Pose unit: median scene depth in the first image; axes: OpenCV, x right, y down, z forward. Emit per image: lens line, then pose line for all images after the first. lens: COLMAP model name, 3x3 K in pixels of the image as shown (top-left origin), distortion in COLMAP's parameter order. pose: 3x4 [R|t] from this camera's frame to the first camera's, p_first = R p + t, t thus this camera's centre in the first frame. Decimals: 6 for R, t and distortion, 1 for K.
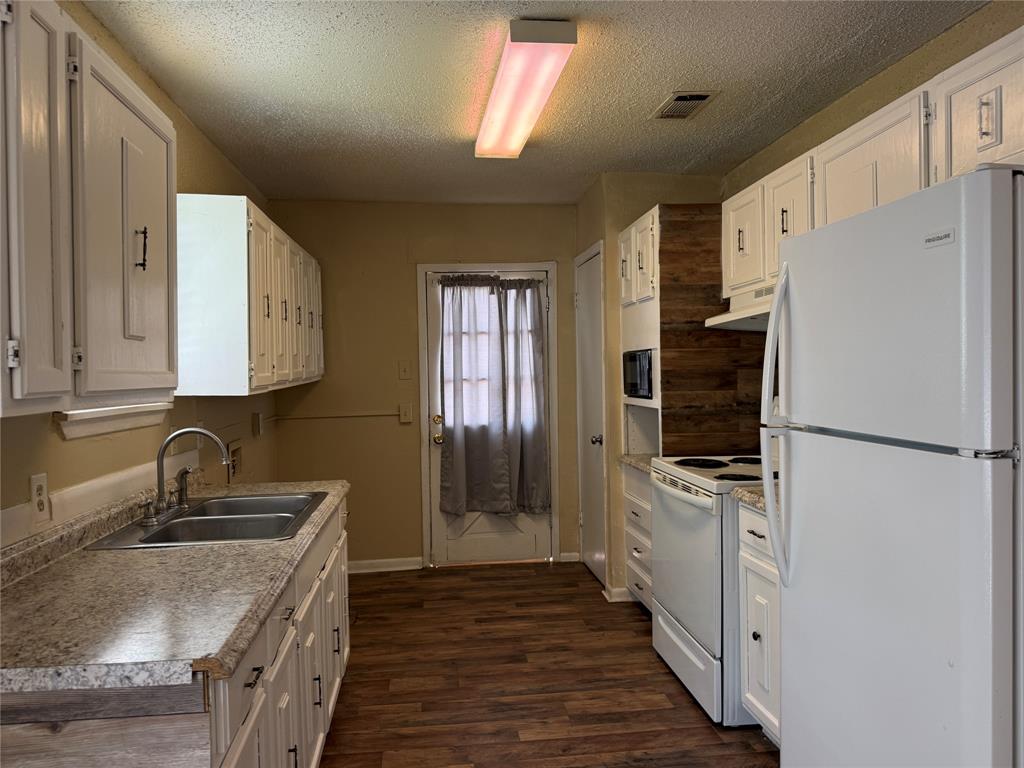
lens RADIAL K [[717.8, 0, 503.8], [0, 717.8, 377.3], [0, 0, 1]] dist [0.043517, -0.054216]
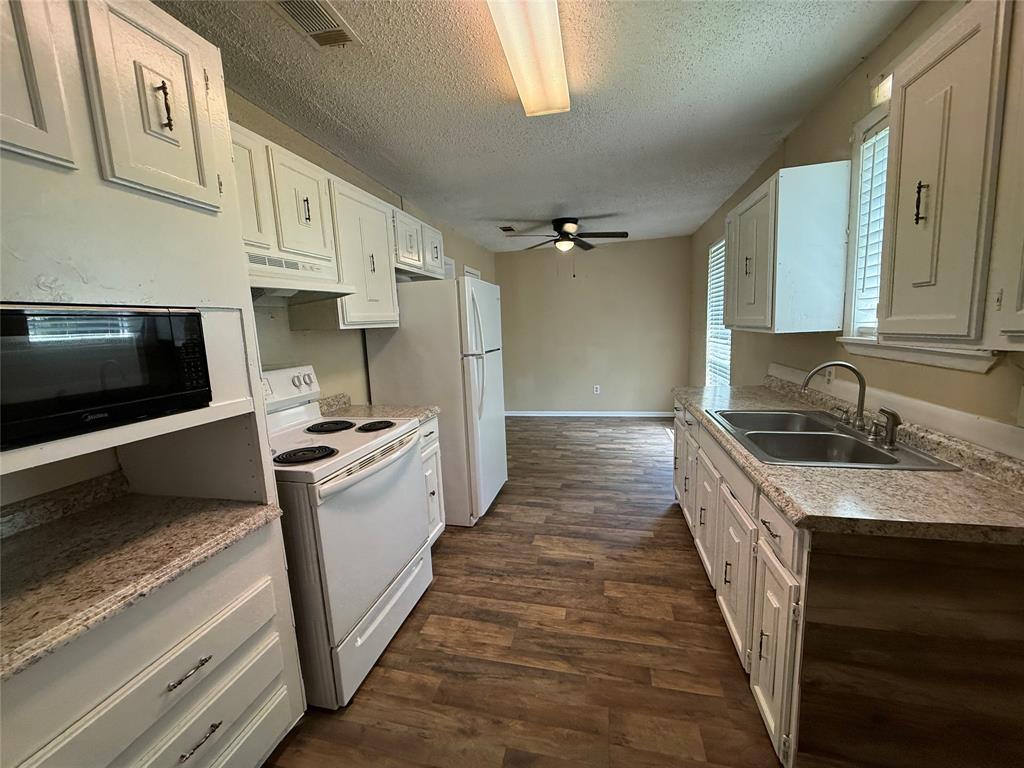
lens RADIAL K [[404.9, 0, 511.6], [0, 404.9, 383.0], [0, 0, 1]] dist [-0.000815, -0.000396]
pose [[-0.941258, 0.007547, 0.337605, -0.104615], [0.058916, 0.988087, 0.142172, -0.015580], [-0.332510, 0.153710, -0.930489, 1.270741]]
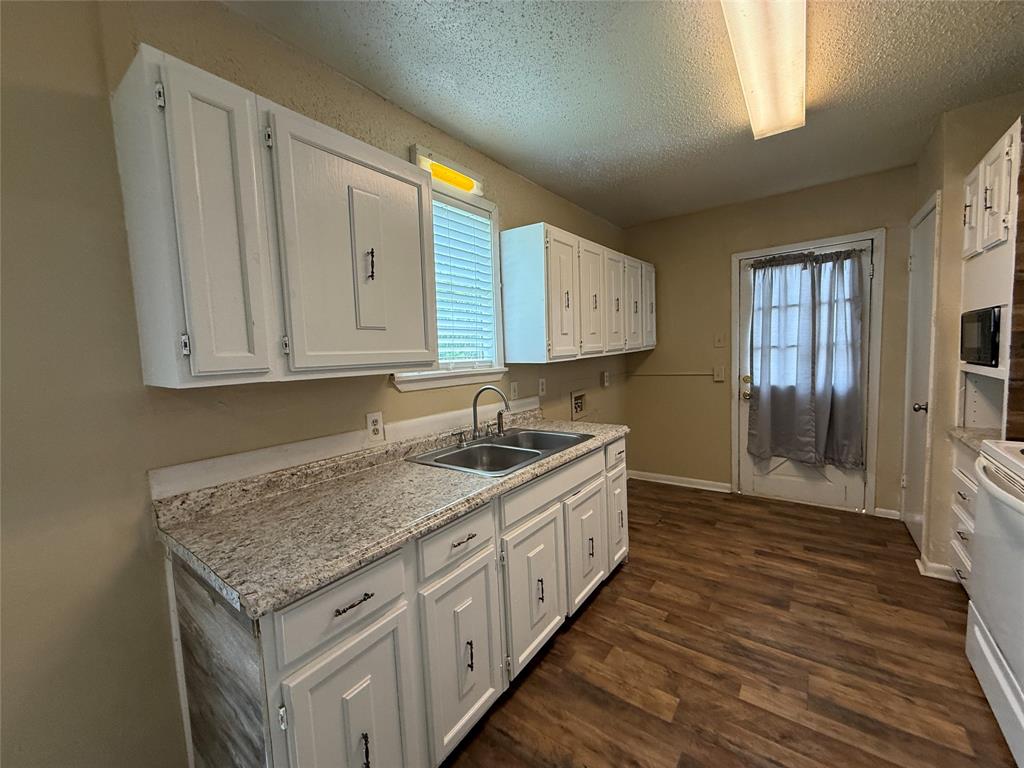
lens RADIAL K [[404.9, 0, 511.4], [0, 404.9, 383.6], [0, 0, 1]] dist [-0.000815, -0.000396]
pose [[0.729227, 0.041217, -0.683029, 0.124927], [0.022757, 0.996171, 0.084409, -0.003235], [0.683893, -0.077097, 0.725497, 0.296606]]
